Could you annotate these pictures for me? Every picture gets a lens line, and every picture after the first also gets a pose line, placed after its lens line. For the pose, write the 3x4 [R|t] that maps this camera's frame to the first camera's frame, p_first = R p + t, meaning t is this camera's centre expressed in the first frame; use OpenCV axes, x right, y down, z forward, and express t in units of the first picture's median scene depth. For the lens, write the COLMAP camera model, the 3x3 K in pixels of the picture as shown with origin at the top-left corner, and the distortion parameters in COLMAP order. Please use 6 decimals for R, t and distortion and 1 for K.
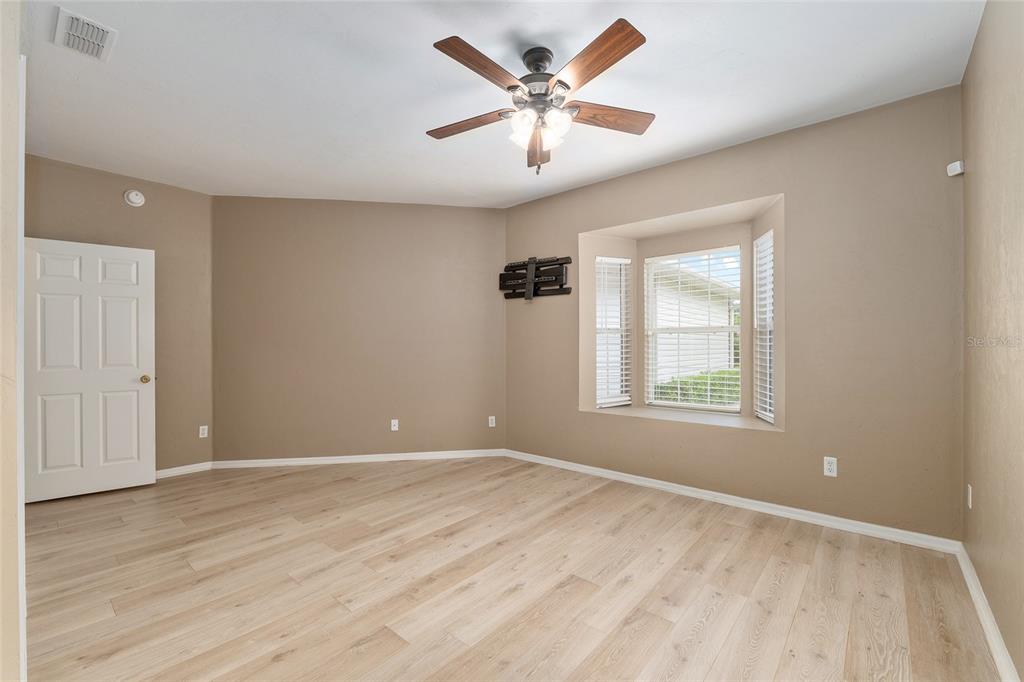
lens RADIAL K [[429.9, 0, 505.3], [0, 429.9, 345.2], [0, 0, 1]] dist [-0.010952, -0.000018]
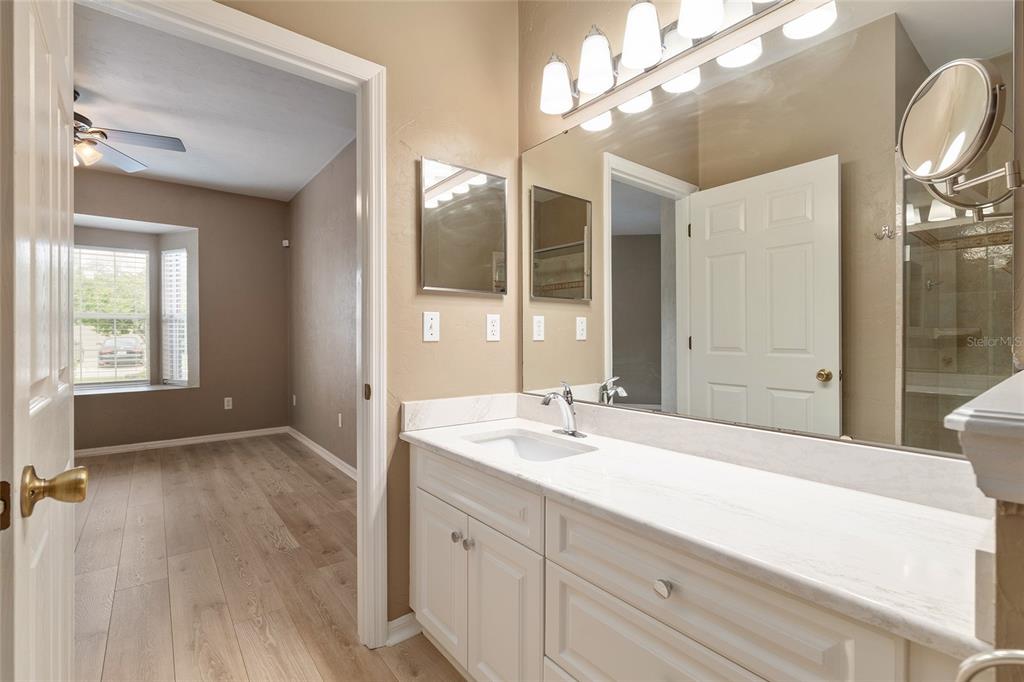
lens RADIAL K [[461.0, 0, 512.0], [0, 461.0, 341.0], [0, 0, 1]] dist [-0.001285, -0.000352]
pose [[0.182174, -0.007061, 0.983241, -0.676495], [0.001245, 0.999975, 0.006950, 0.027531], [-0.983265, -0.000042, 0.182178, -0.346334]]
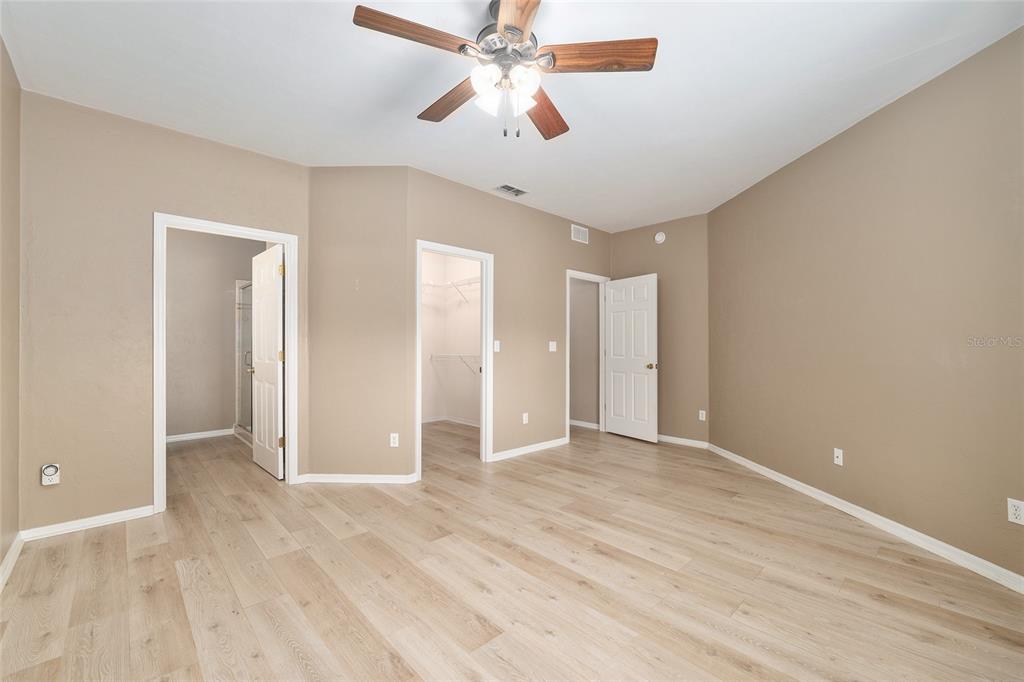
lens RADIAL K [[415.3, 0, 512.0], [0, 415.3, 341.0], [0, 0, 1]] dist [-0.010309, 0.000107]
pose [[-0.087051, -0.007701, -0.996174, 0.621533], [-0.000308, 0.999970, -0.007704, 0.007131], [0.996204, -0.000364, -0.087050, 0.739355]]
